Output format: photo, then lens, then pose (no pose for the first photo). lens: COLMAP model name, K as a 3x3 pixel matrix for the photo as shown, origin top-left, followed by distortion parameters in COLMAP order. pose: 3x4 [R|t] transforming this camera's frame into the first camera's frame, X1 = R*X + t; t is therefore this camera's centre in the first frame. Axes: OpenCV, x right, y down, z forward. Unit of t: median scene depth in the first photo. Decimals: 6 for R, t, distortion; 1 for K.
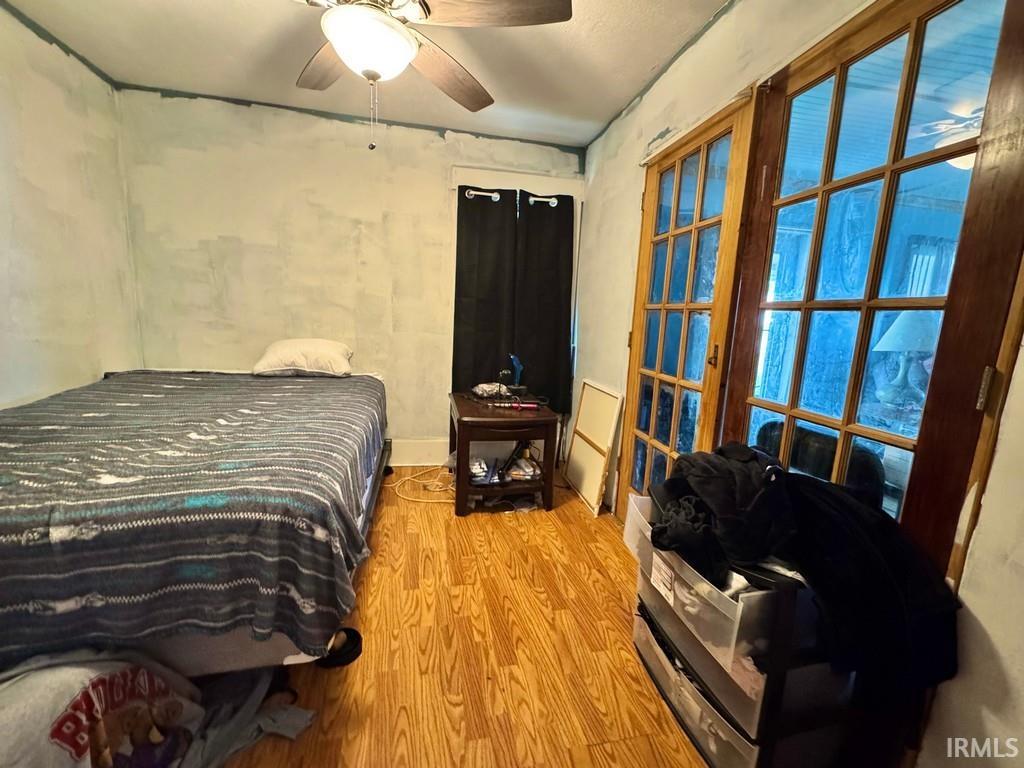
lens RADIAL K [[405.6, 0, 512.0], [0, 405.6, 384.0], [0, 0, 1]] dist [-0.001918, -0.000083]
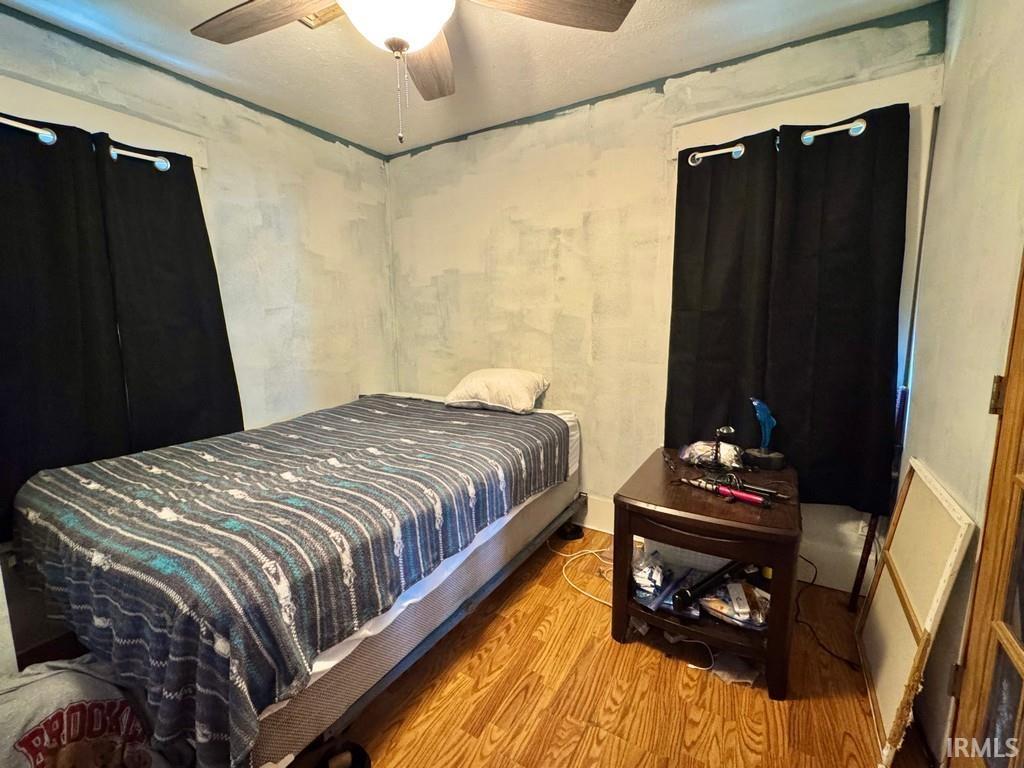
lens RADIAL K [[439.6, 0, 512.0], [0, 439.6, 384.0], [0, 0, 1]] dist [-0.002388, 0.000167]
pose [[0.728326, 0.046484, -0.683652, 0.204590], [-0.071375, 0.997416, -0.008222, -0.071662], [0.681503, 0.054784, 0.729762, 0.297892]]
